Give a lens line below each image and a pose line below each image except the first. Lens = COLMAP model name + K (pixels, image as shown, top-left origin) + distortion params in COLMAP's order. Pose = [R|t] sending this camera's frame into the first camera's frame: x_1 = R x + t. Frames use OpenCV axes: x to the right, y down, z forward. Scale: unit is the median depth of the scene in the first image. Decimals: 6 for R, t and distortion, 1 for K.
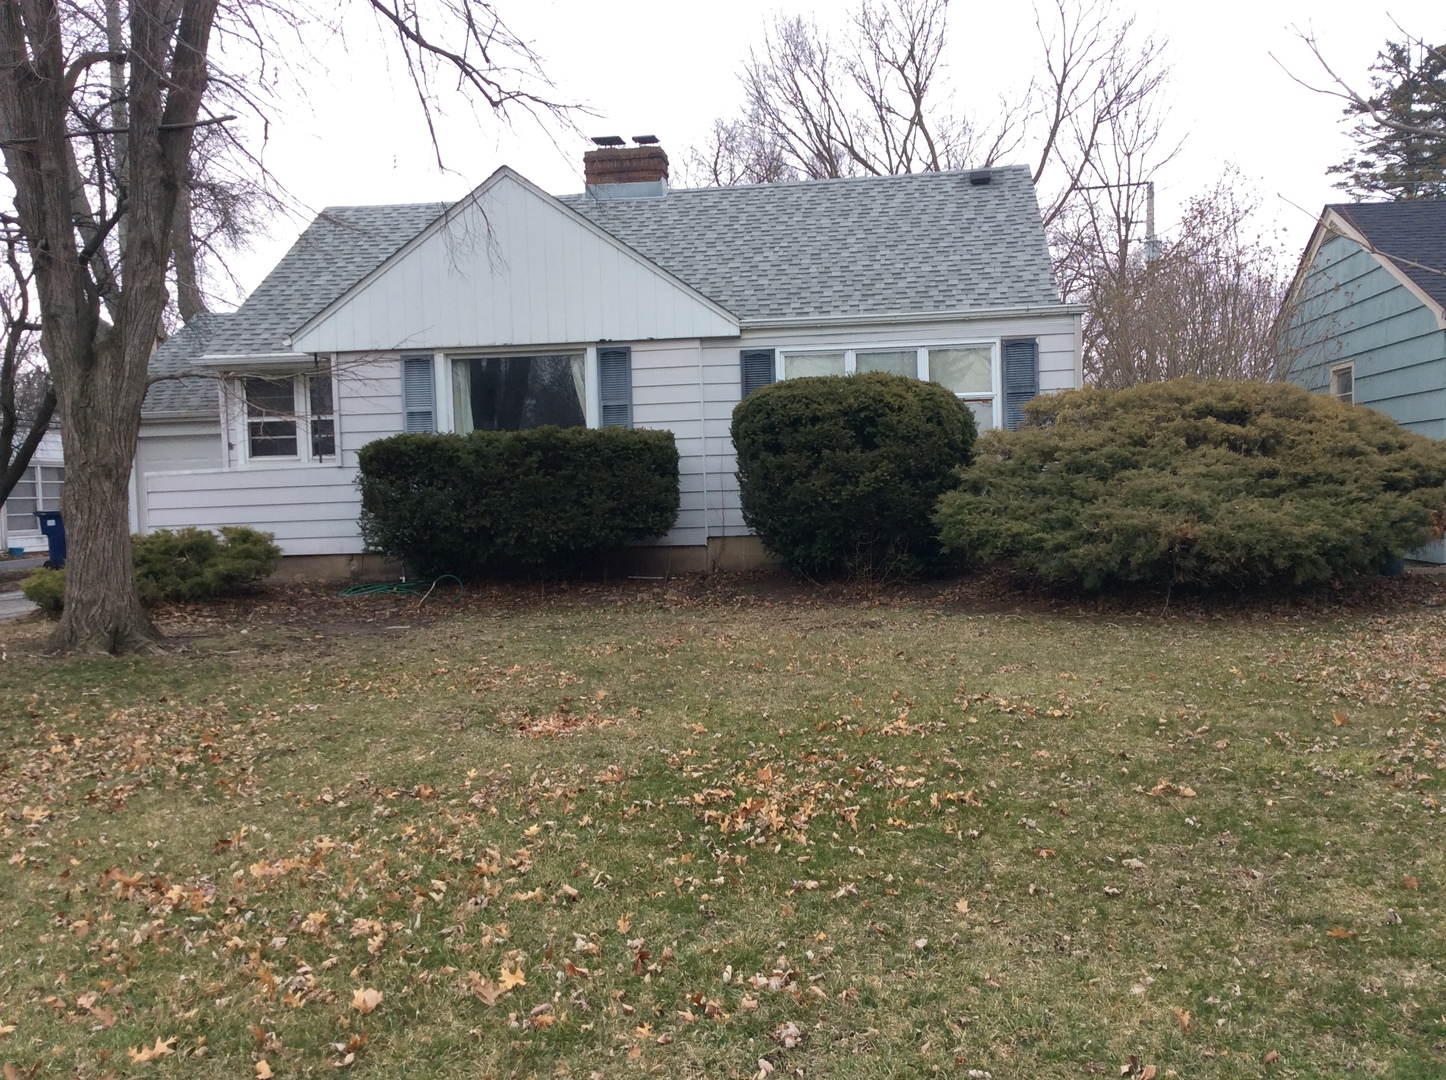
lens RADIAL K [[1353.5, 0, 723.0], [0, 1353.5, 540.0], [0, 0, 1]] dist [0.152267, -0.266731]
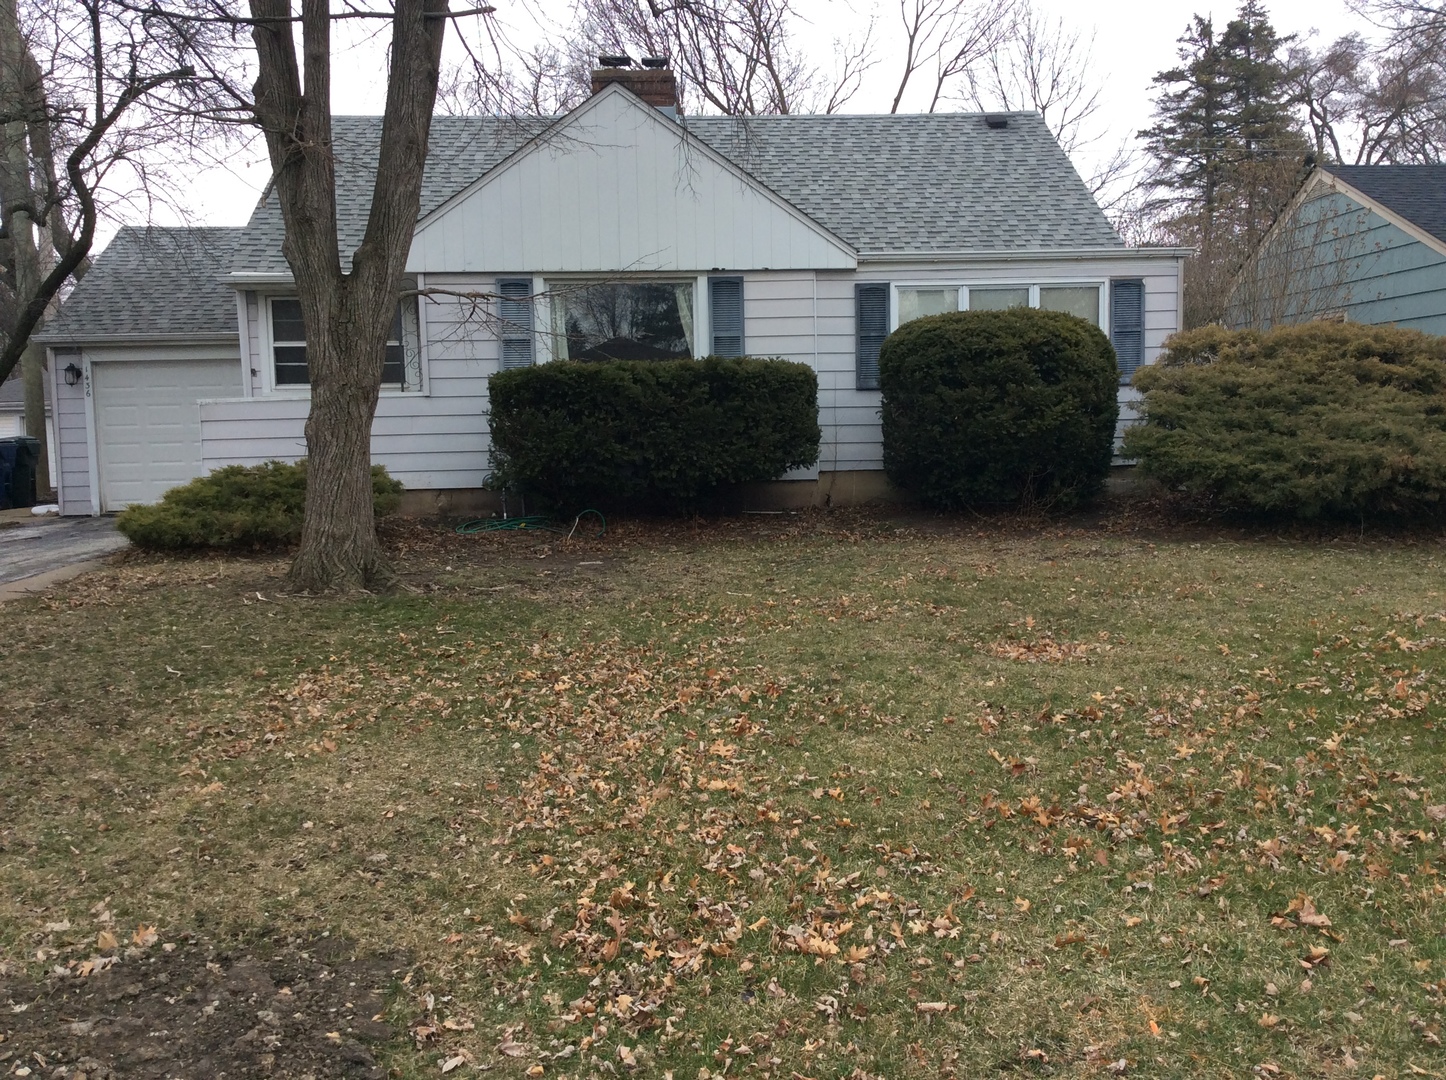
lens RADIAL K [[1334.9, 0, 736.5], [0, 1334.9, 550.2], [0, 0, 1]] dist [0.155597, -0.321285]
pose [[0.978466, -0.010837, 0.206123, -0.275373], [0.000299, 0.998694, 0.051089, 0.005330], [-0.206407, -0.049927, 0.977192, 0.044375]]
